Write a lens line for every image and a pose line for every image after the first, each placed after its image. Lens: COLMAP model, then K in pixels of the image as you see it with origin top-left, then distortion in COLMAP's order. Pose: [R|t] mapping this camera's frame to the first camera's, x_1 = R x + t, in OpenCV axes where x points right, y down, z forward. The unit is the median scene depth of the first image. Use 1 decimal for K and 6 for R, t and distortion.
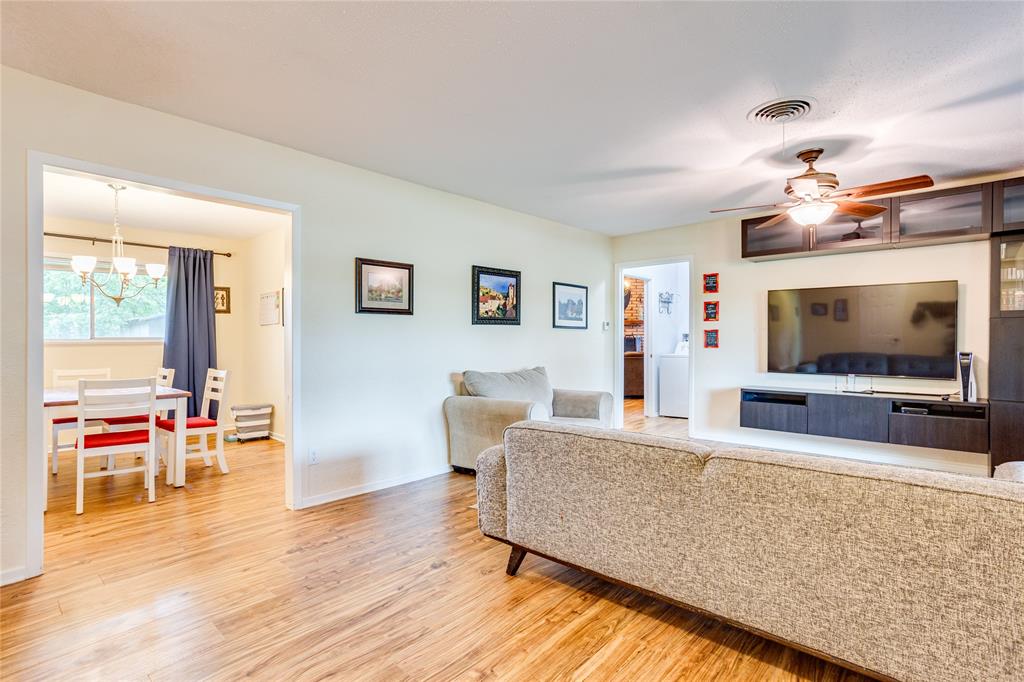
lens RADIAL K [[485.2, 0, 512.0], [0, 485.2, 341.0], [0, 0, 1]] dist [-0.022062, 0.000250]
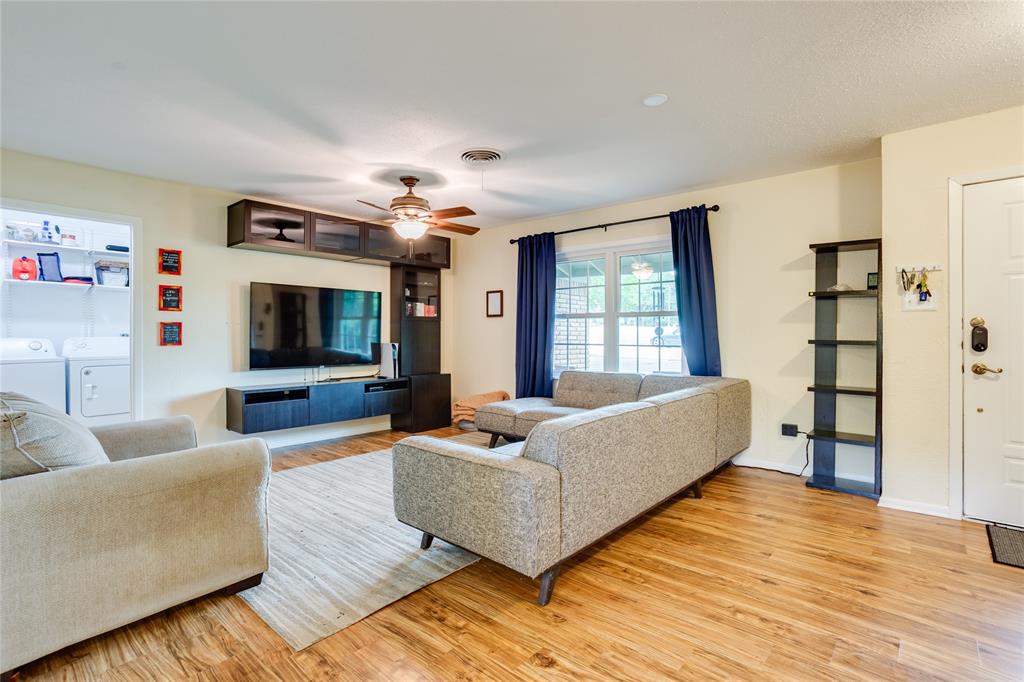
lens RADIAL K [[495.2, 0, 512.3], [0, 495.2, 330.4], [0, 0, 1]] dist [-0.030013, 0.000077]
pose [[-0.020473, 0.012979, 0.999706, -0.481774], [0.006786, 0.999895, -0.012842, 0.004321], [-0.999767, 0.006521, -0.020559, 0.601707]]
